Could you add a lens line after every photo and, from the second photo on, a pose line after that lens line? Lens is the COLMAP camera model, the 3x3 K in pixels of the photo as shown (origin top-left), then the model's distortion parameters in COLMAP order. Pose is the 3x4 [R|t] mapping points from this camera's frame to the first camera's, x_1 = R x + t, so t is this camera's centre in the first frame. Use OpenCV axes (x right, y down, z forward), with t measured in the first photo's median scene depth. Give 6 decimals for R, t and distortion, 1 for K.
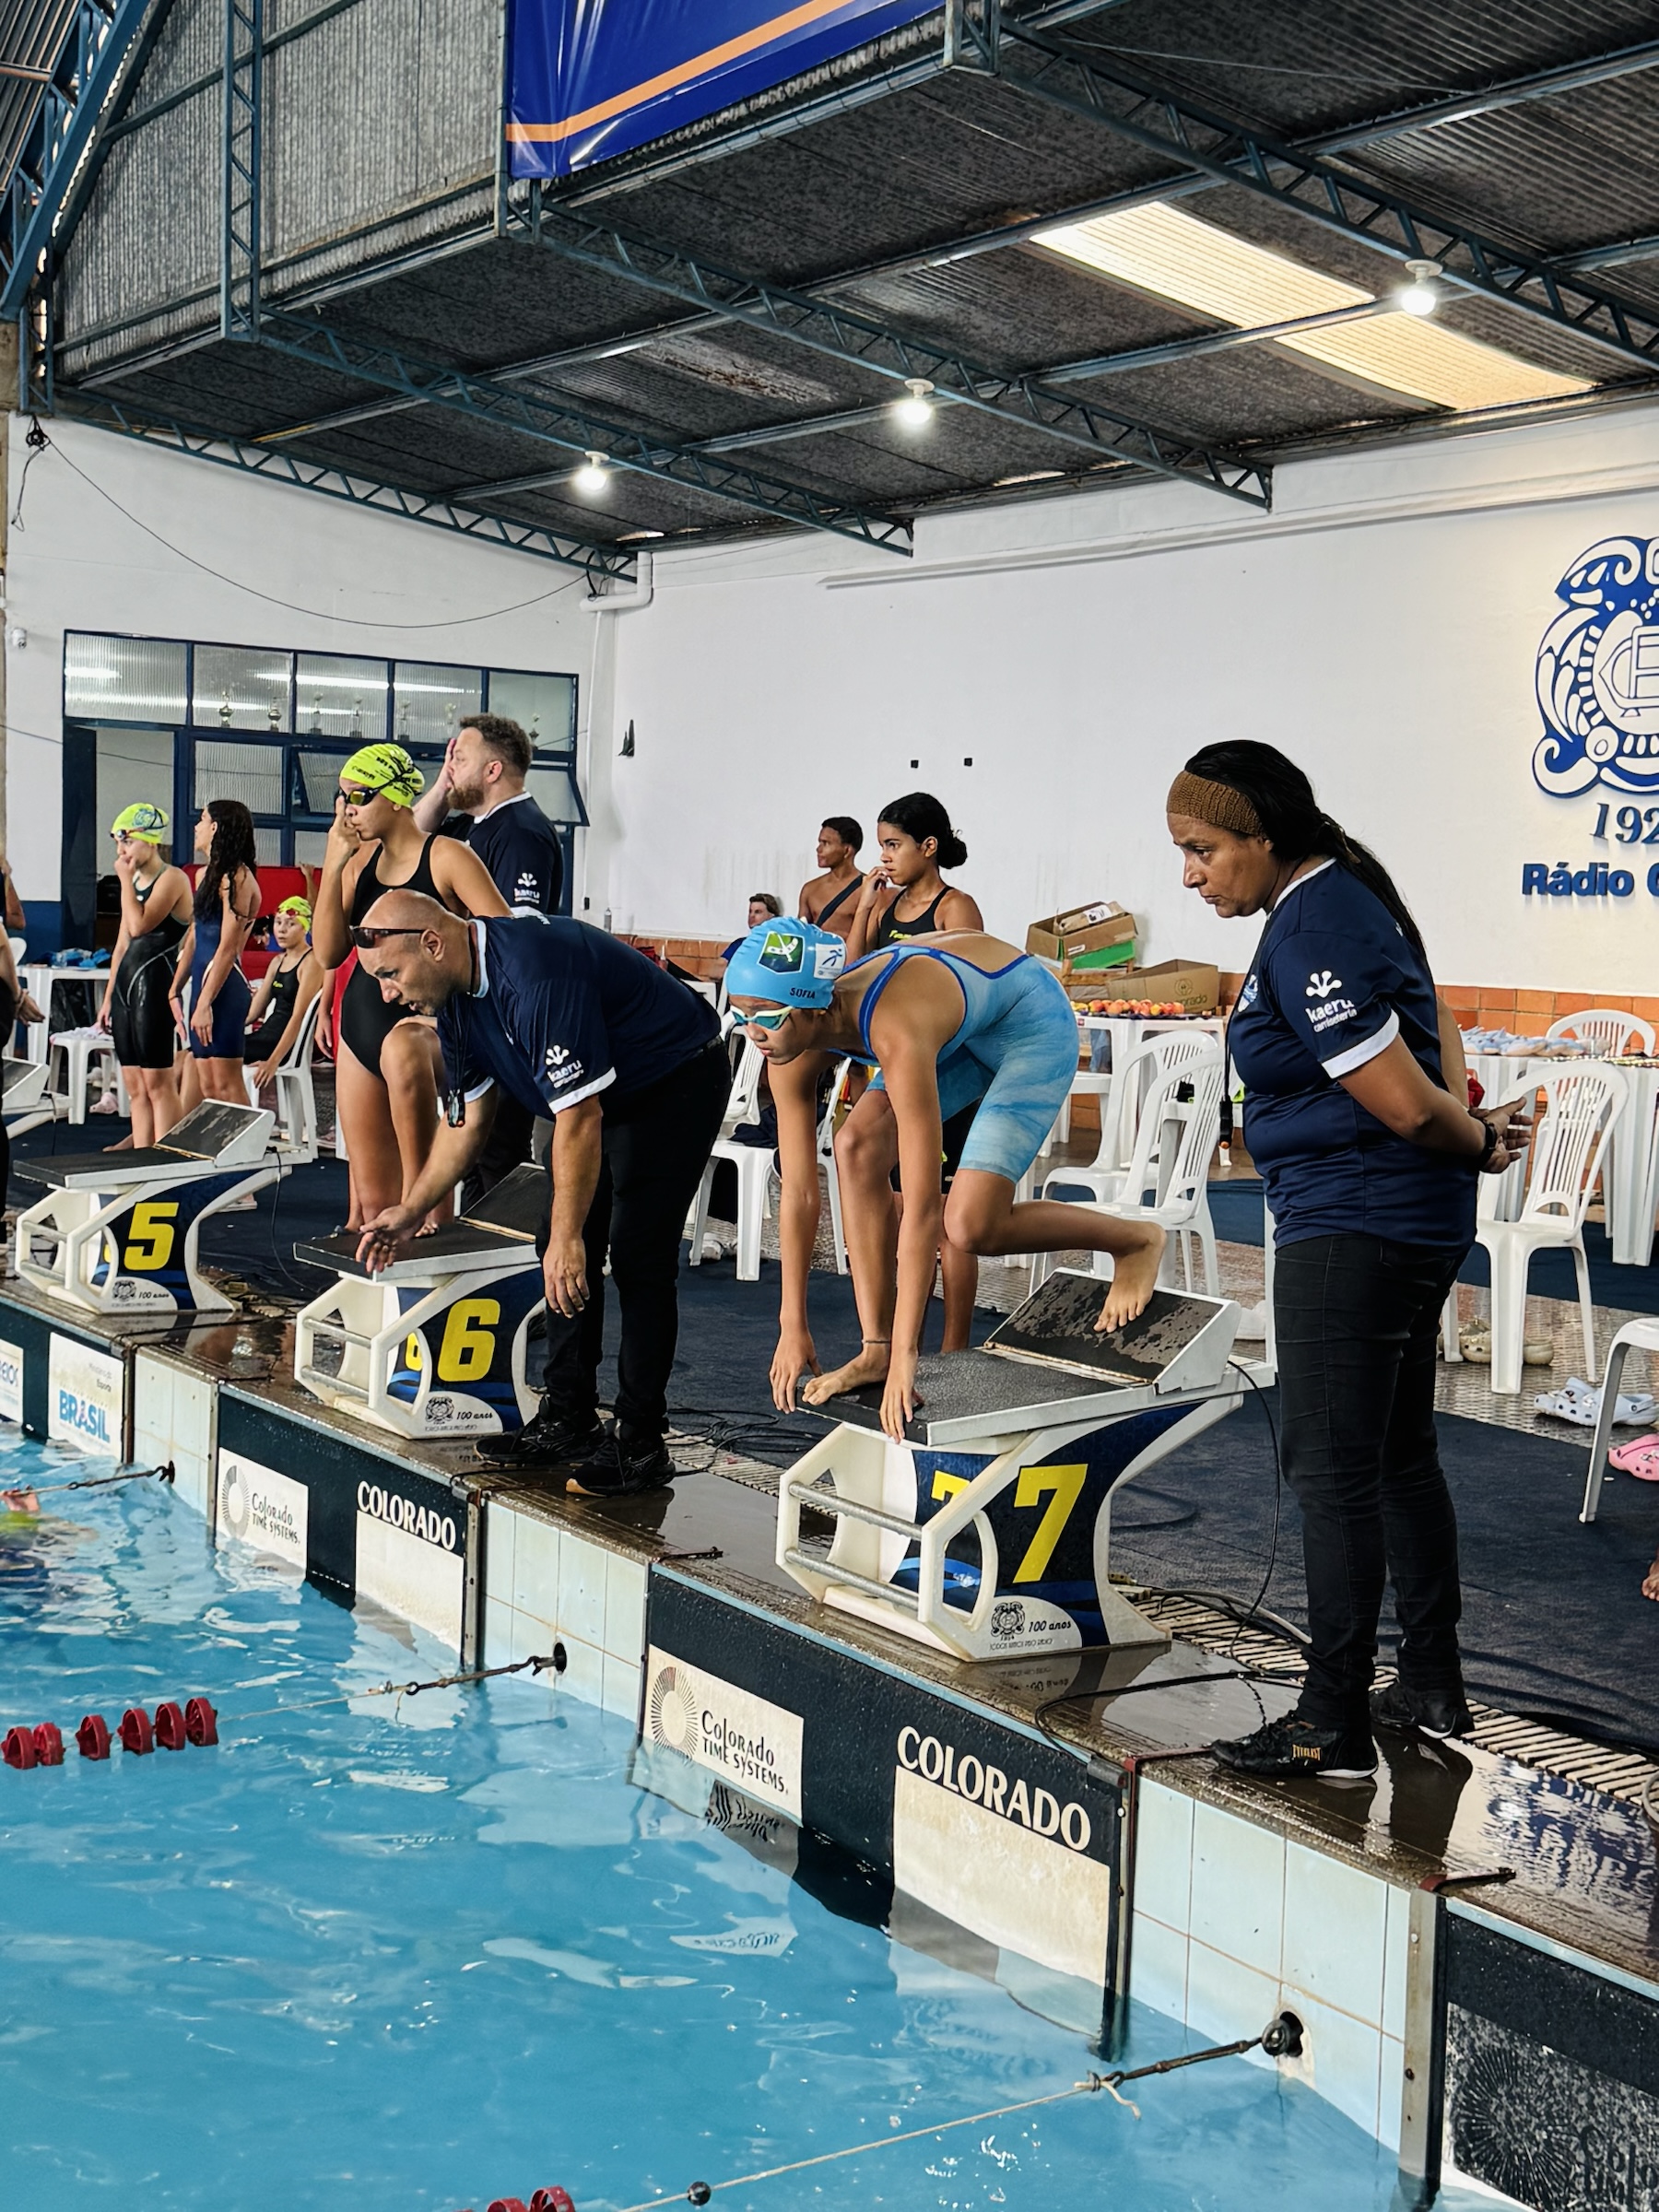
lens RADIAL K [[3069.0, 0, 819.8], [0, 3069.0, 1119.4], [0, 0, 1]] dist [0.117291, 0.000000]
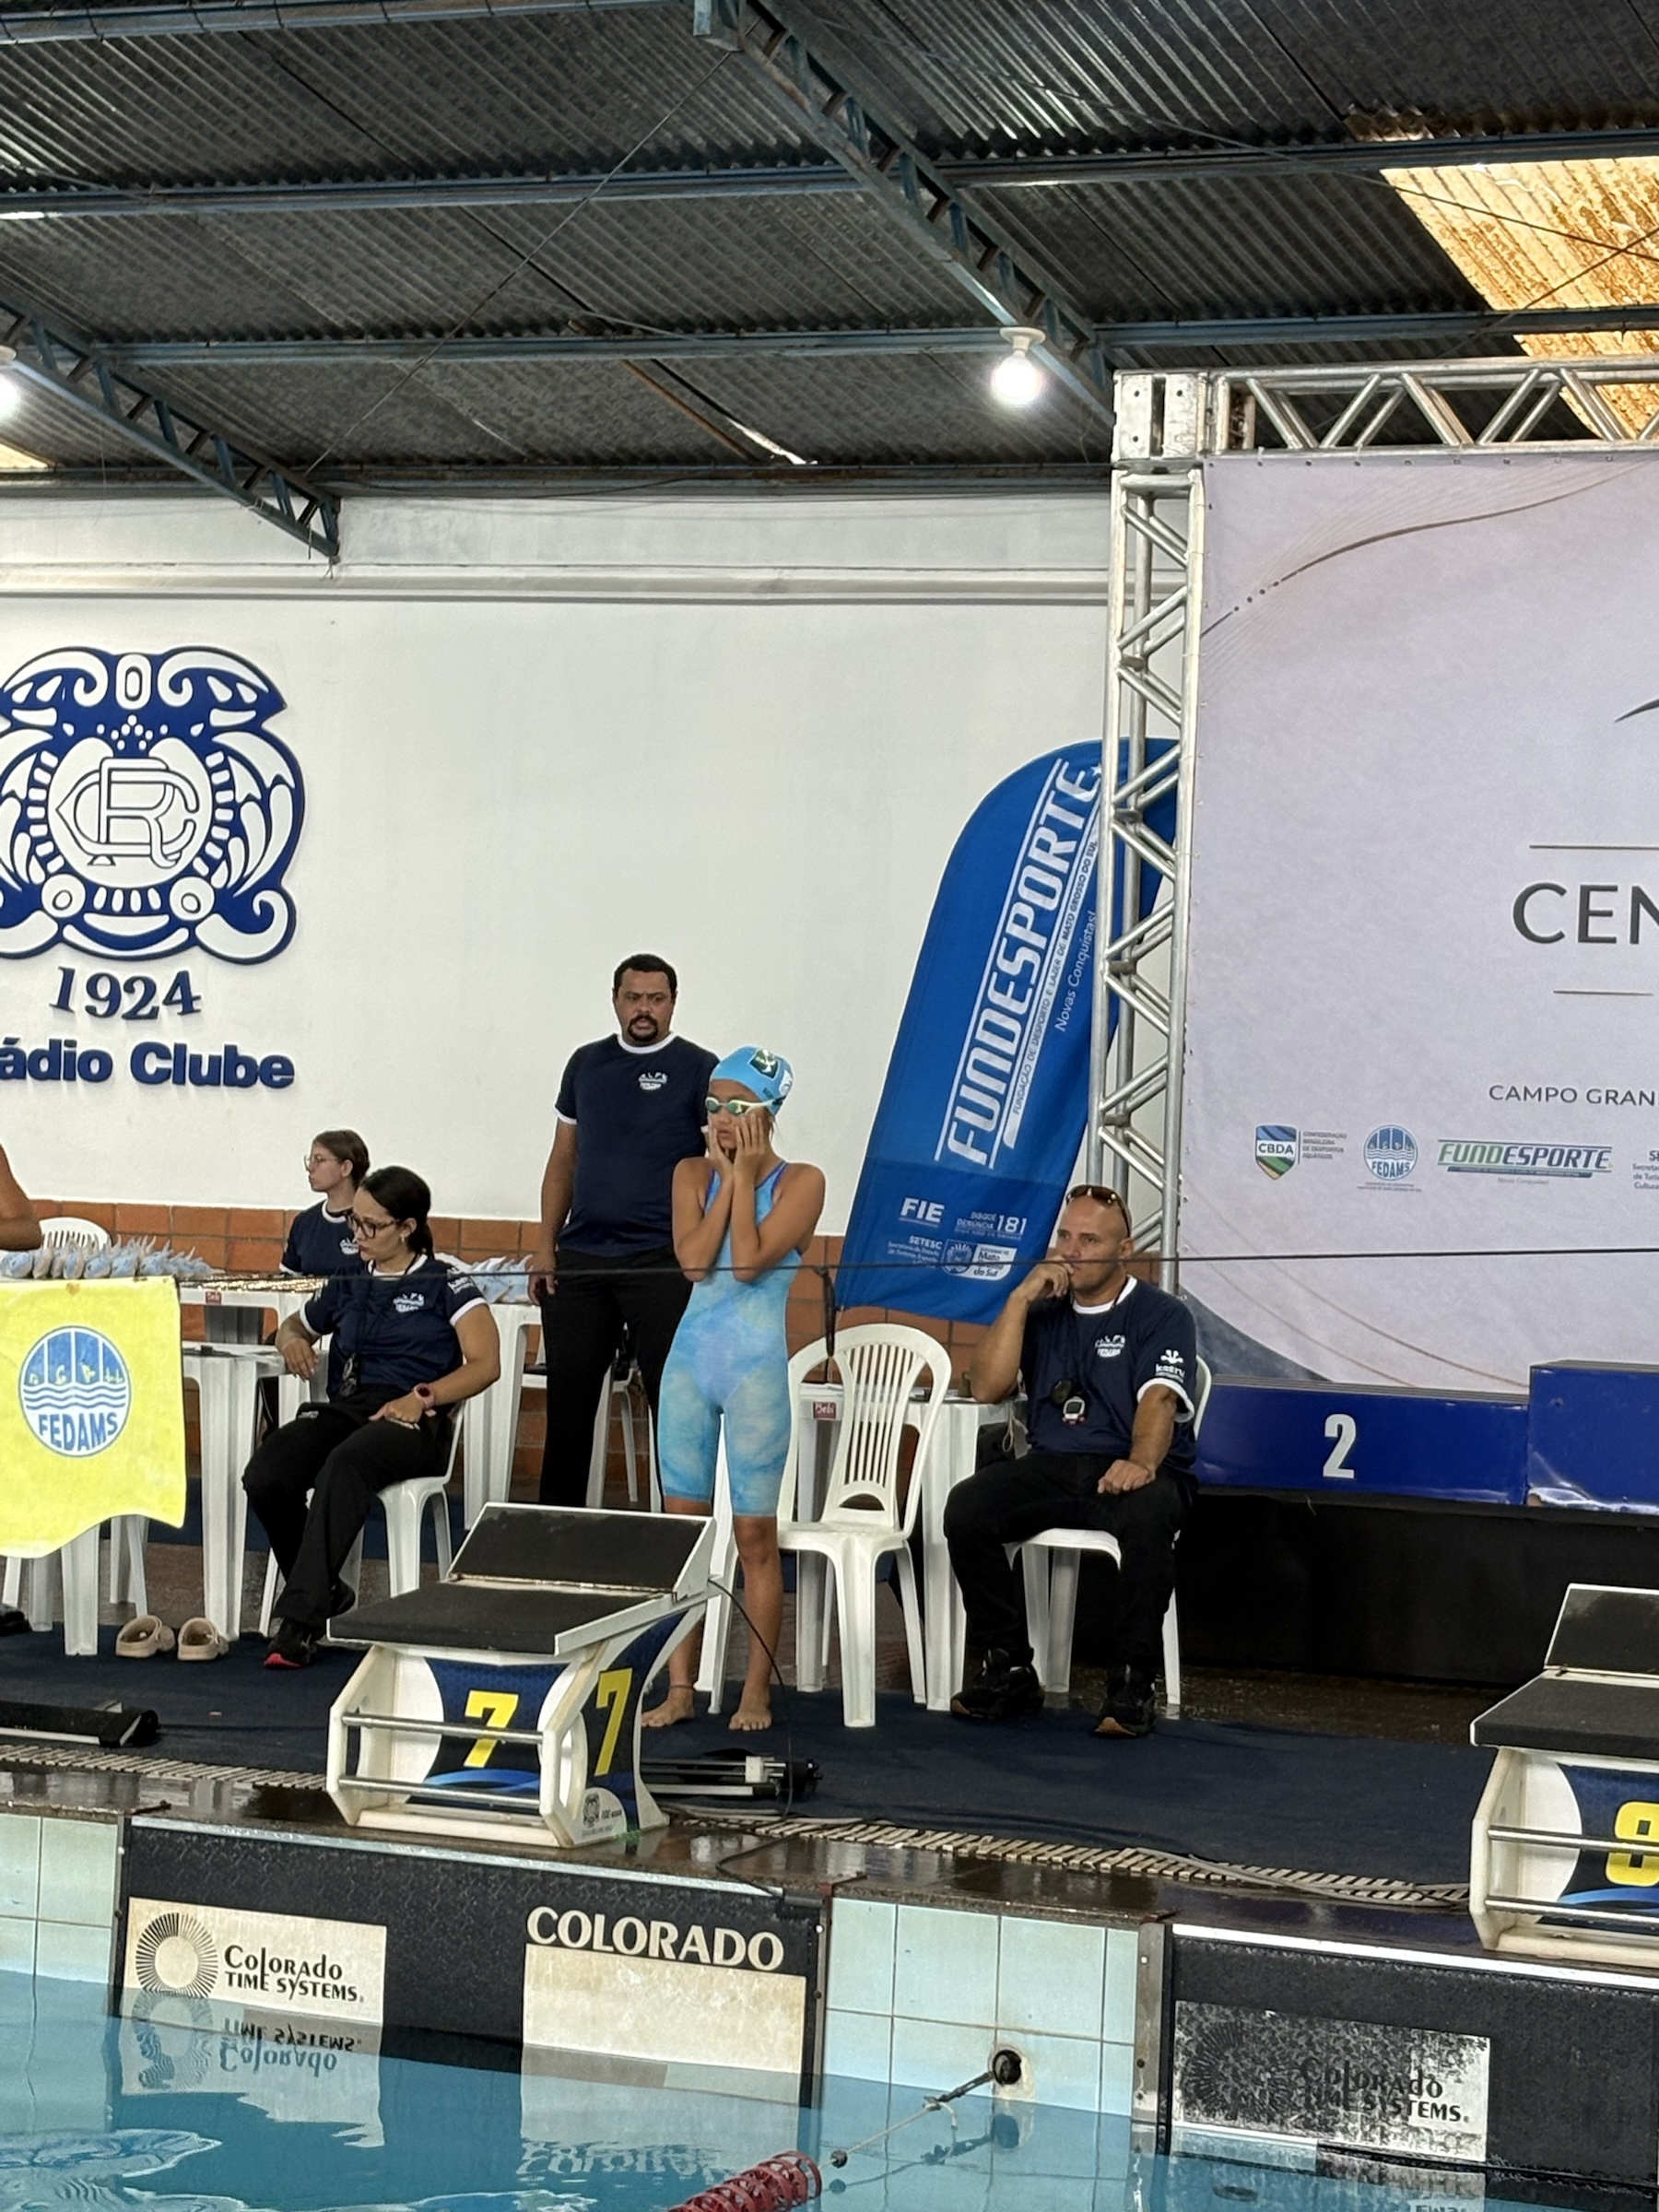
lens RADIAL K [[4948.1, 0, 836.6], [0, 4948.1, 1118.1], [0, 0, 1]] dist [0.396341, 0.000000]
pose [[0.832304, -0.005109, 0.554296, -0.857175], [0.030205, 0.998890, -0.036148, -0.023399], [-0.553496, 0.046829, 0.831534, -0.582135]]
